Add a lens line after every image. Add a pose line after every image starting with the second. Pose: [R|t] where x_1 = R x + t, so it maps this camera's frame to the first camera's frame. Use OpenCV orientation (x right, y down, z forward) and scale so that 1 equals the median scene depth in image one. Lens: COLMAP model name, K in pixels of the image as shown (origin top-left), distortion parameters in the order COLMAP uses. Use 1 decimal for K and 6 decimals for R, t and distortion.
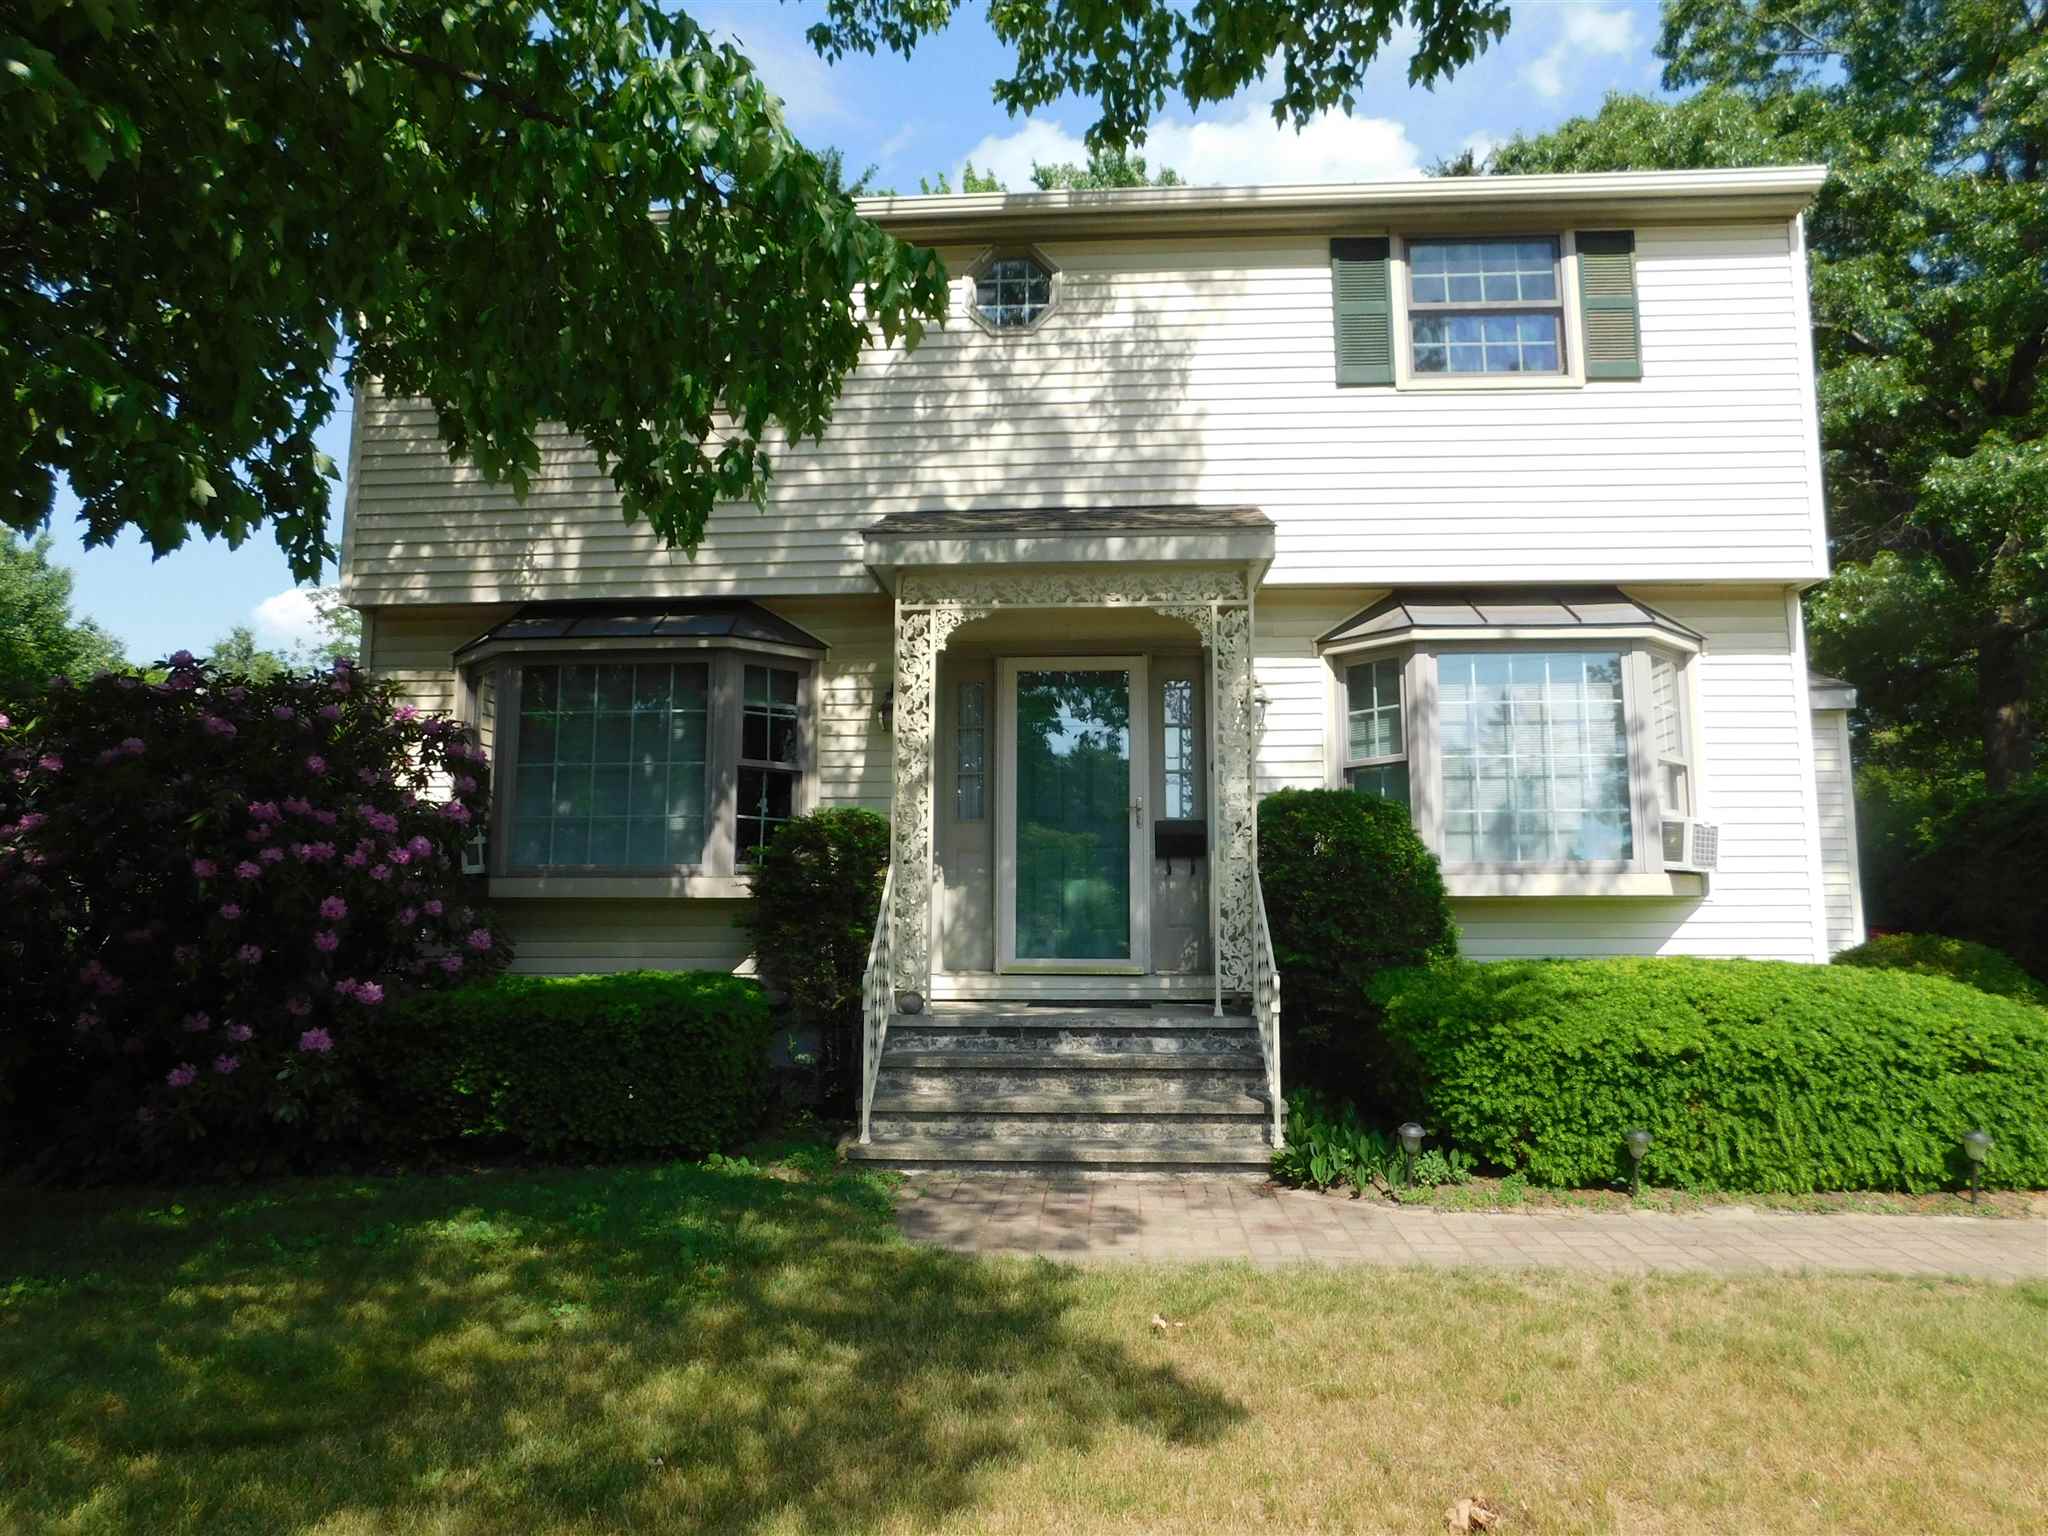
lens RADIAL K [[1338.3, 0, 1028.2], [0, 1338.3, 773.0], [0, 0, 1]] dist [-0.042646, 0.015523]
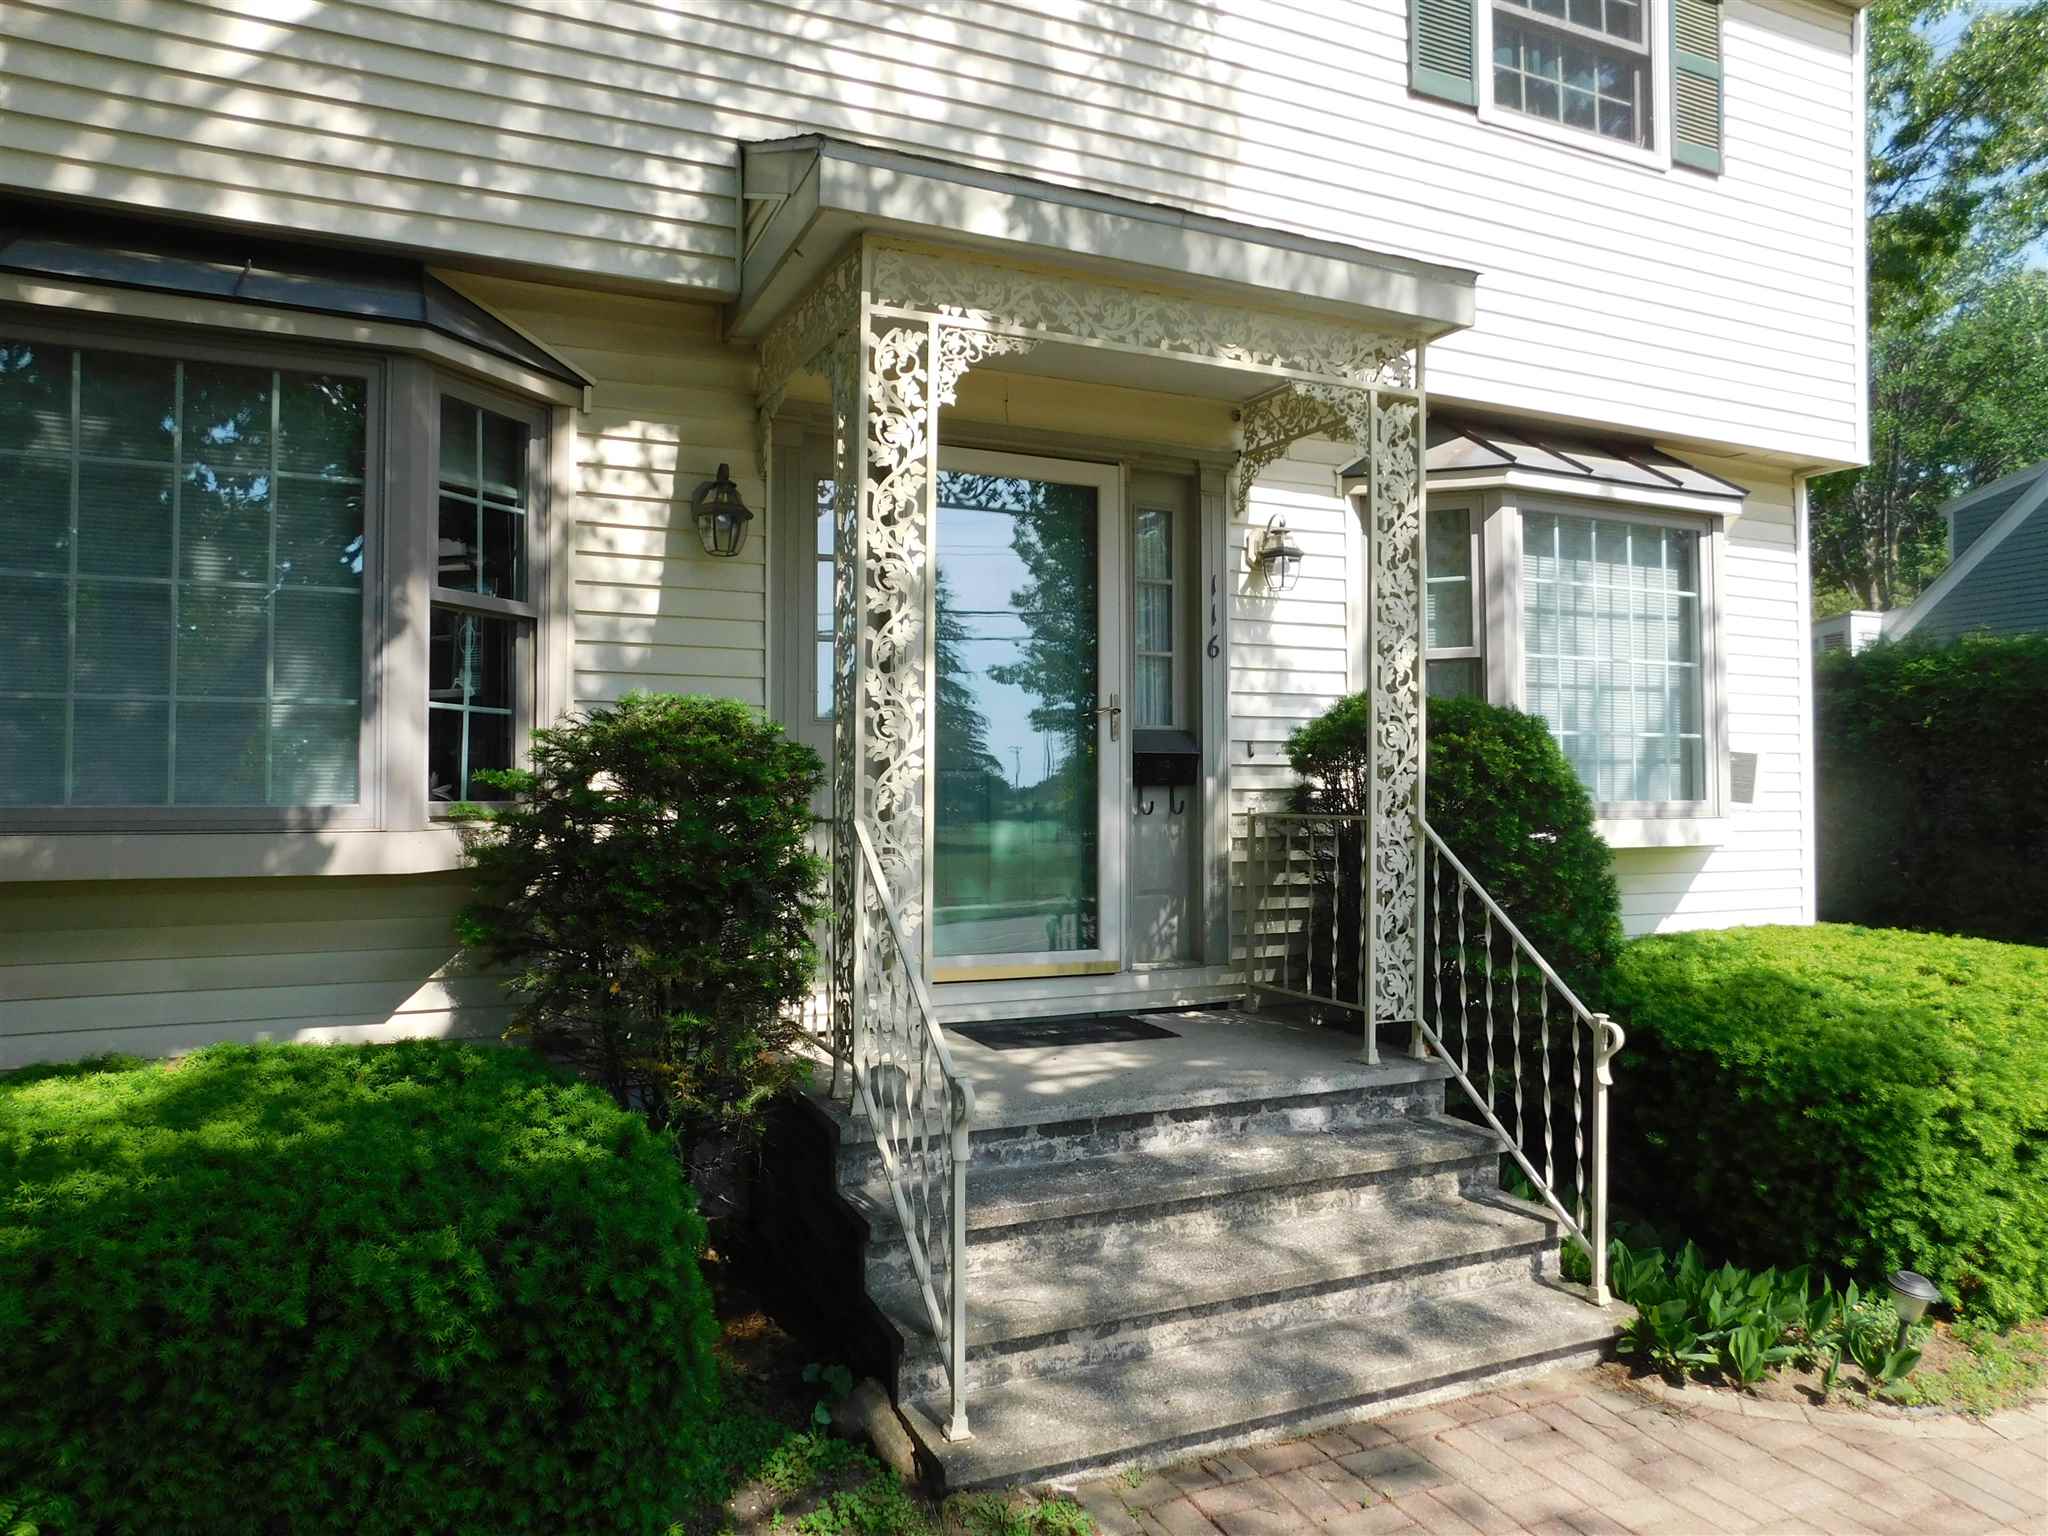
lens RADIAL K [[1338.3, 0, 1026.5], [0, 1338.3, 769.9], [0, 0, 1]] dist [-0.042646, 0.015523]
pose [[0.888231, 0.009105, 0.459306, -0.246920], [-0.056589, 0.994358, 0.089724, 0.000268], [-0.455898, -0.105688, 0.883735, 0.467507]]
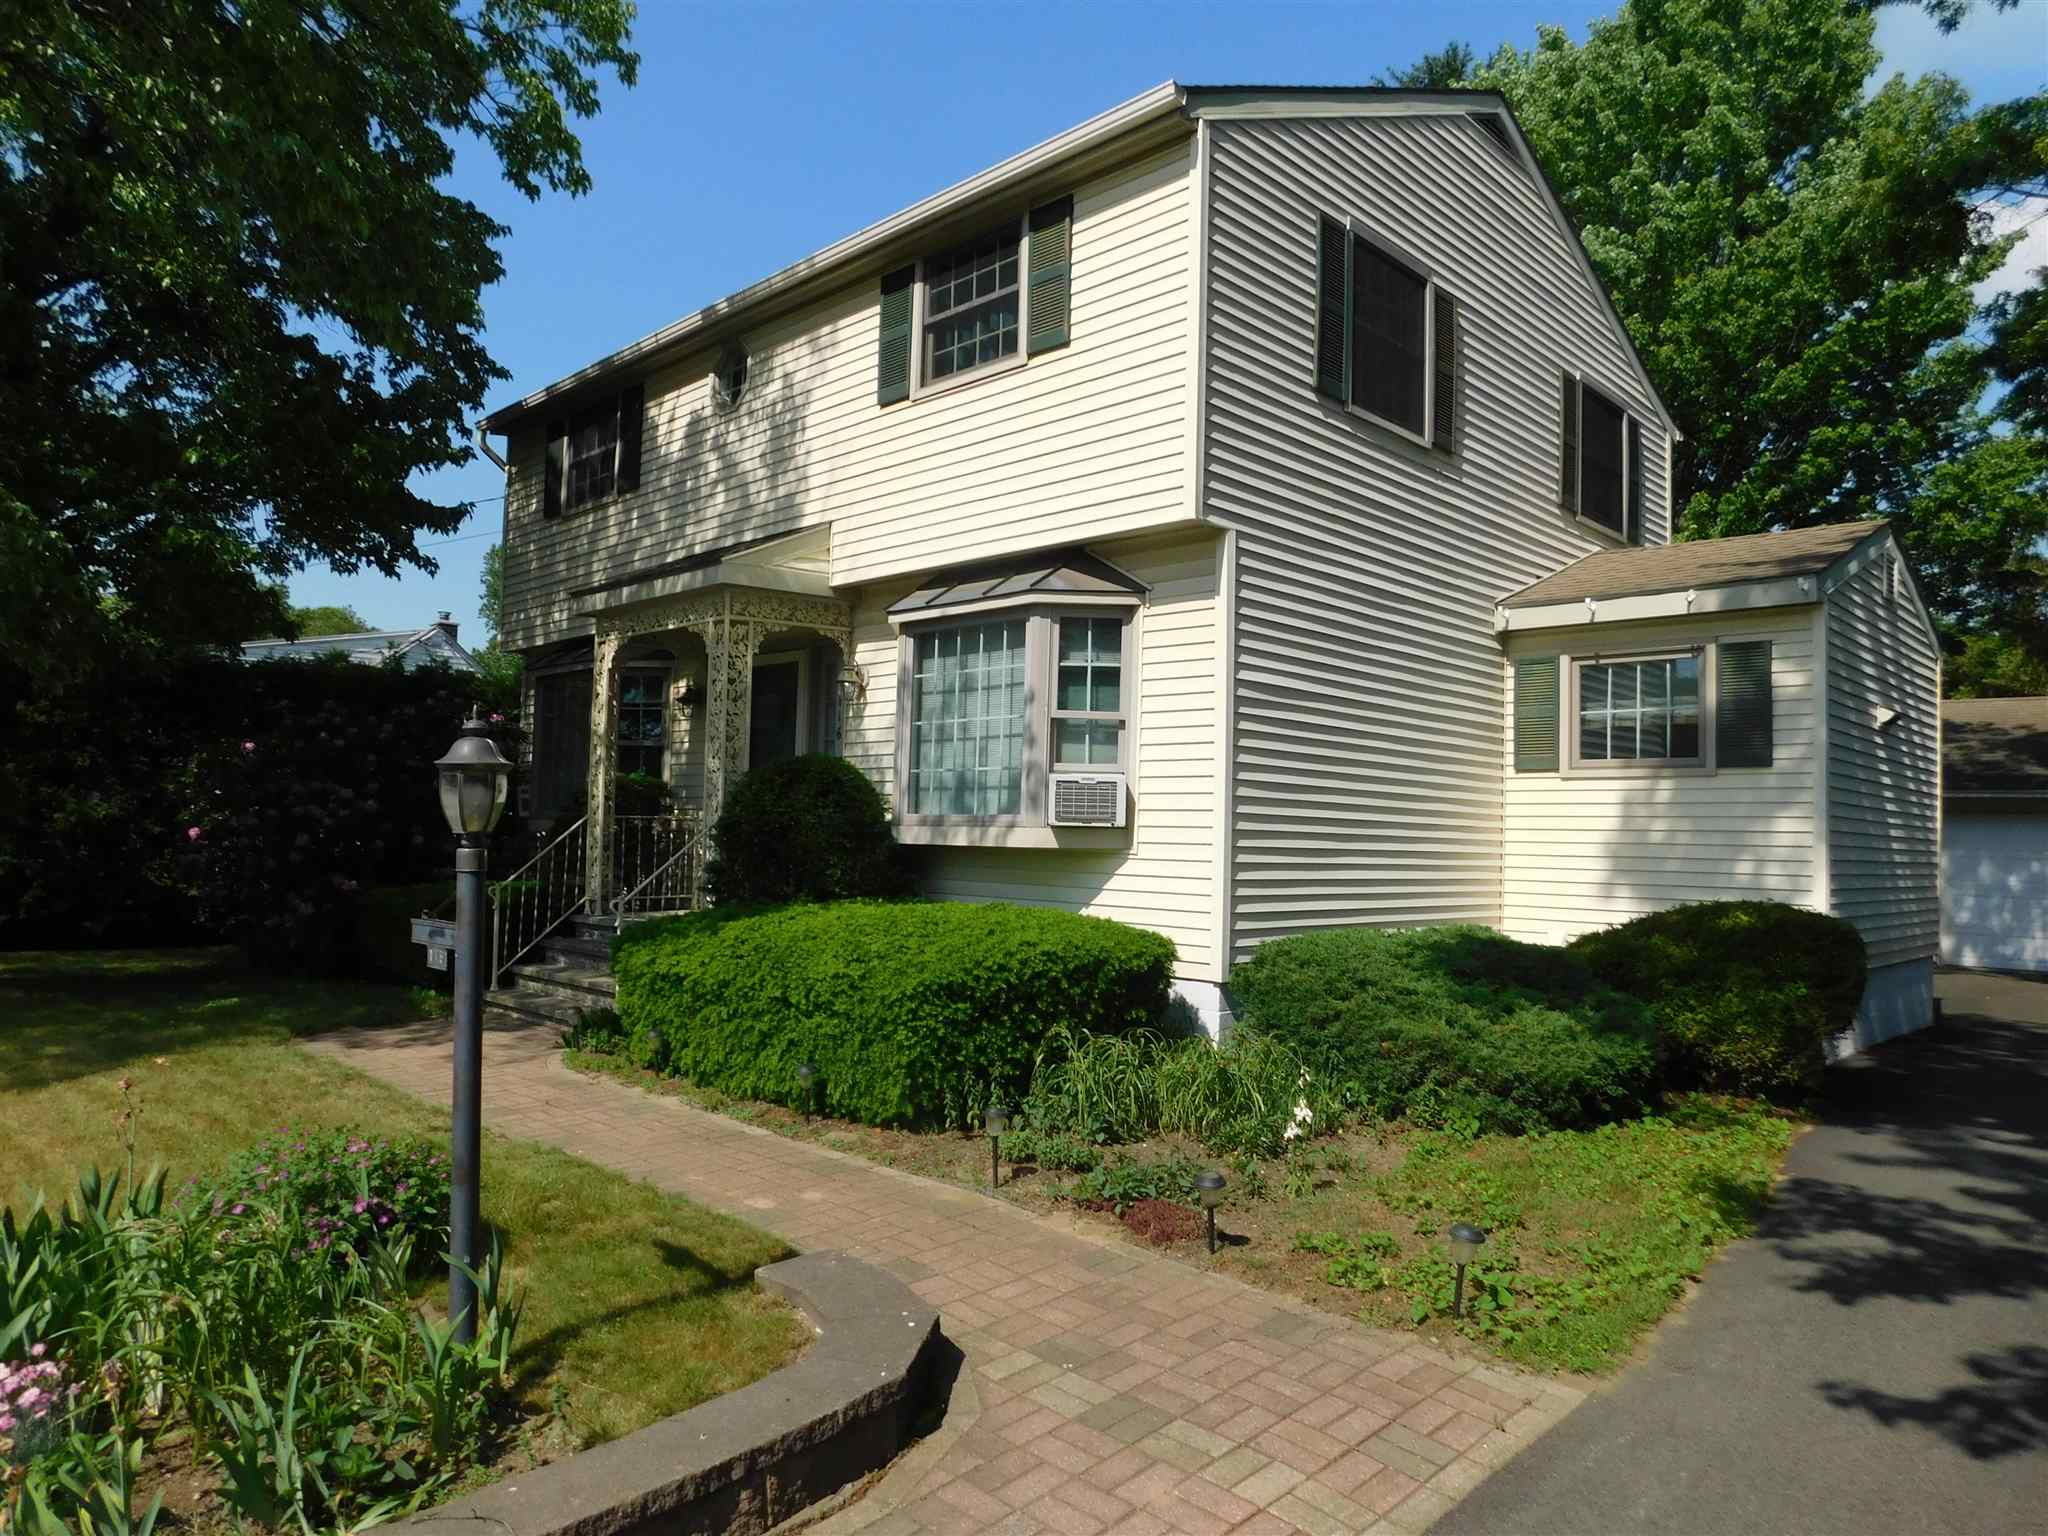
lens RADIAL K [[1338.3, 0, 1011.9], [0, 1338.3, 765.7], [0, 0, 1]] dist [-0.042646, 0.015523]
pose [[0.751489, -0.018455, -0.659488, 1.098267], [0.058307, 0.997555, 0.038526, -0.014964], [0.657164, -0.067404, 0.750728, 0.174893]]
